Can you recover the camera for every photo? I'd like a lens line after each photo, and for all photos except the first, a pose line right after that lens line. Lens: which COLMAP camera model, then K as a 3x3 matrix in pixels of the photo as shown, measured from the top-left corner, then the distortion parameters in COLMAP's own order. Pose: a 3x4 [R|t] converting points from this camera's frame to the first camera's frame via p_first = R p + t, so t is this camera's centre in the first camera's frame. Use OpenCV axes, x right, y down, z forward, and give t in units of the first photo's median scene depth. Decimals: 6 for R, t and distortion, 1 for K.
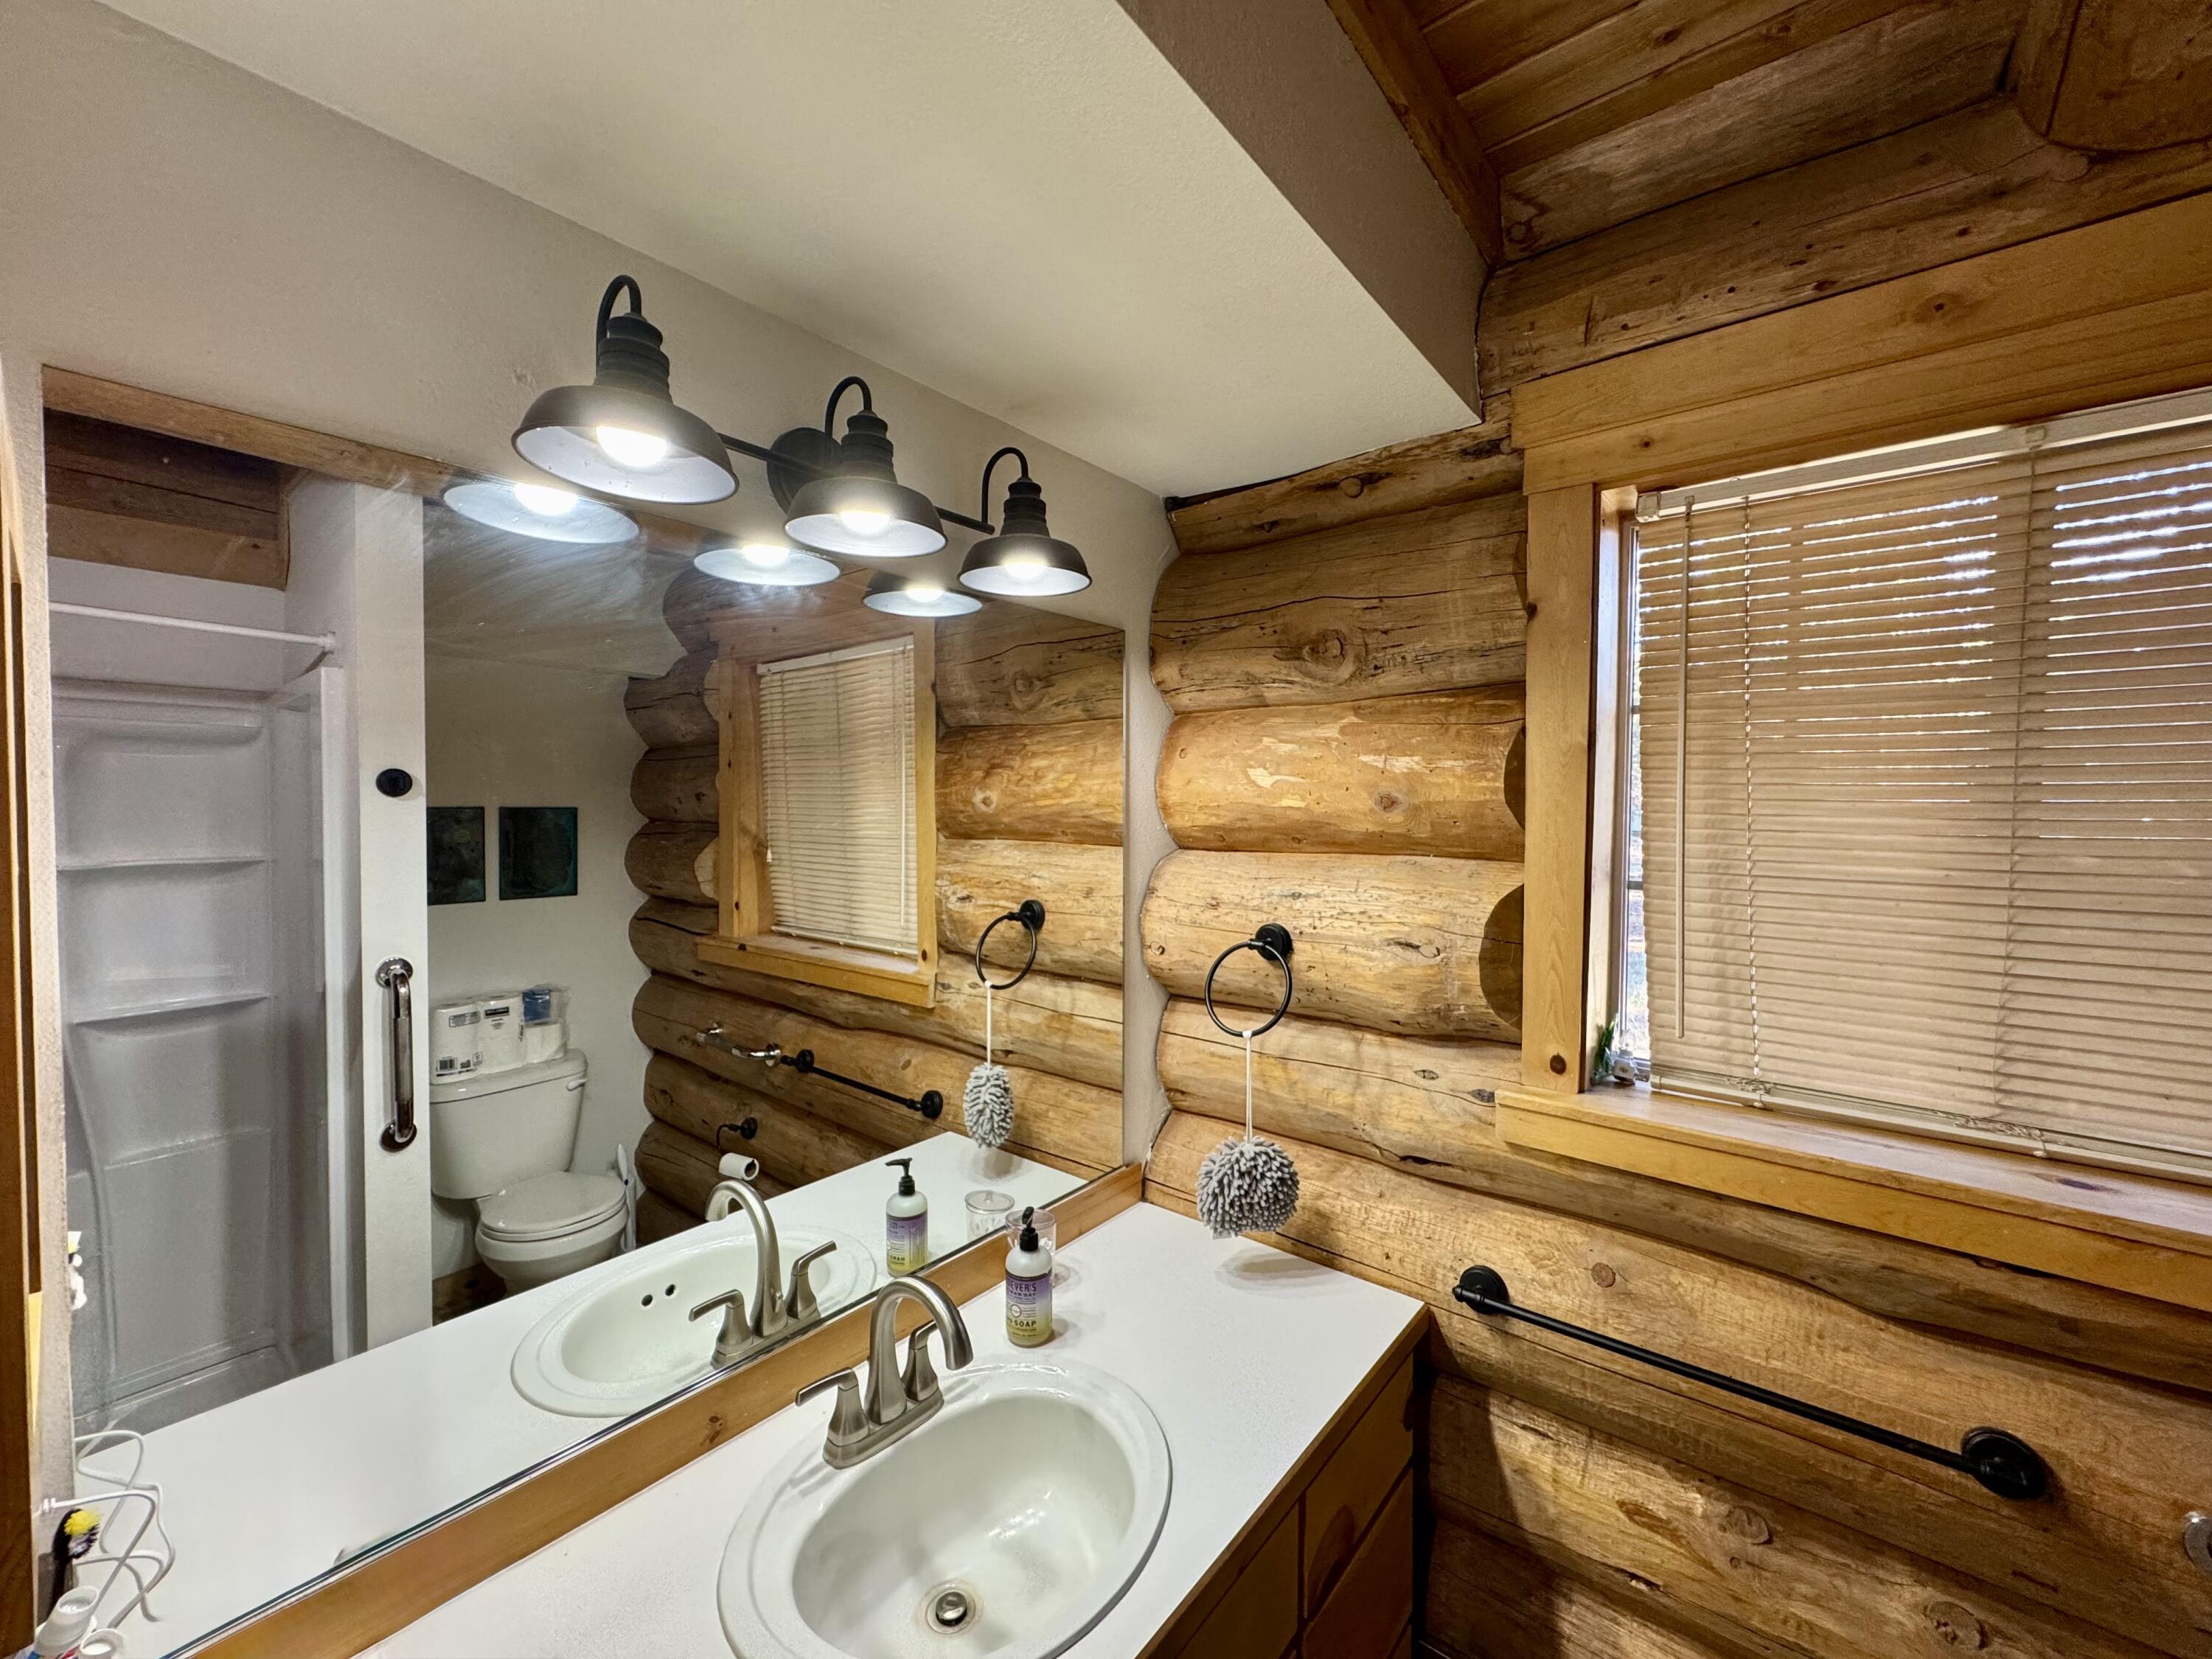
lens RADIAL K [[878.5, 0, 1104.8], [0, 878.5, 826.5], [0, 0, 1]] dist [-0.002366, 0.000211]
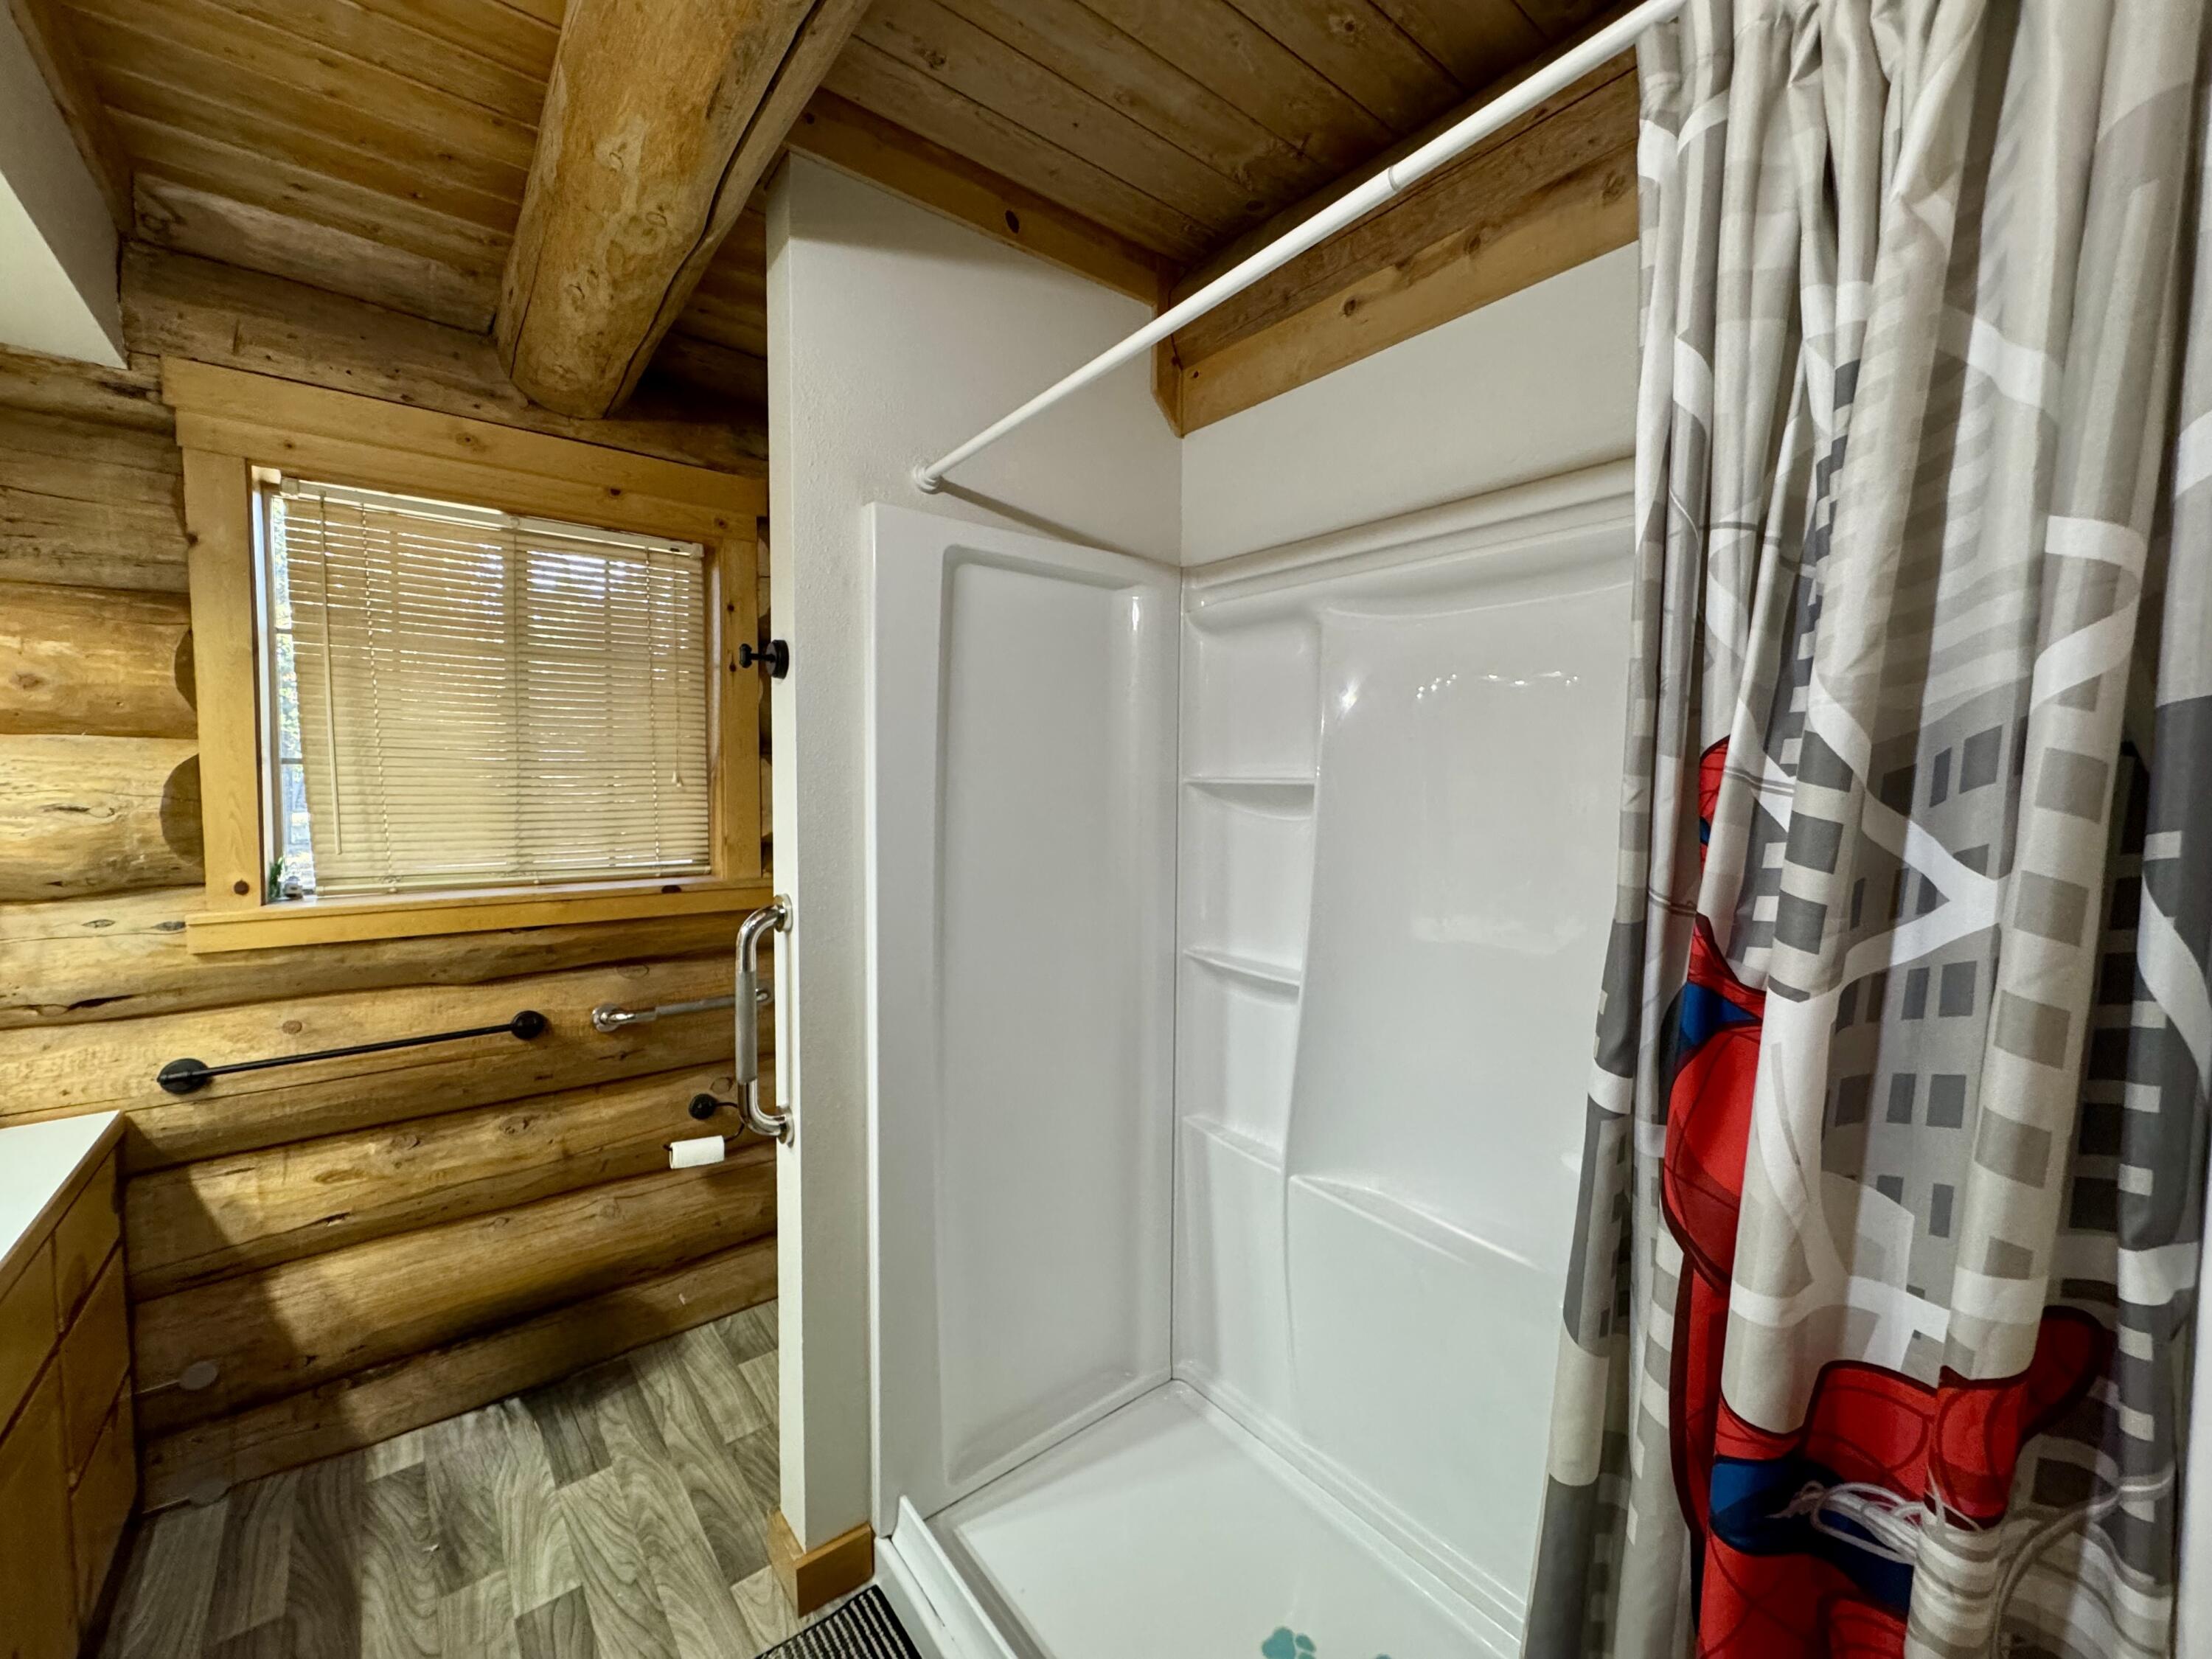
lens RADIAL K [[878.5, 0, 1101.6], [0, 878.5, 825.7], [0, 0, 1]] dist [-0.002366, 0.000211]
pose [[0.201379, -0.057607, 0.977818, -0.517556], [0.017358, 0.998322, 0.055241, 0.122900], [-0.979360, 0.005848, 0.202041, -0.552822]]
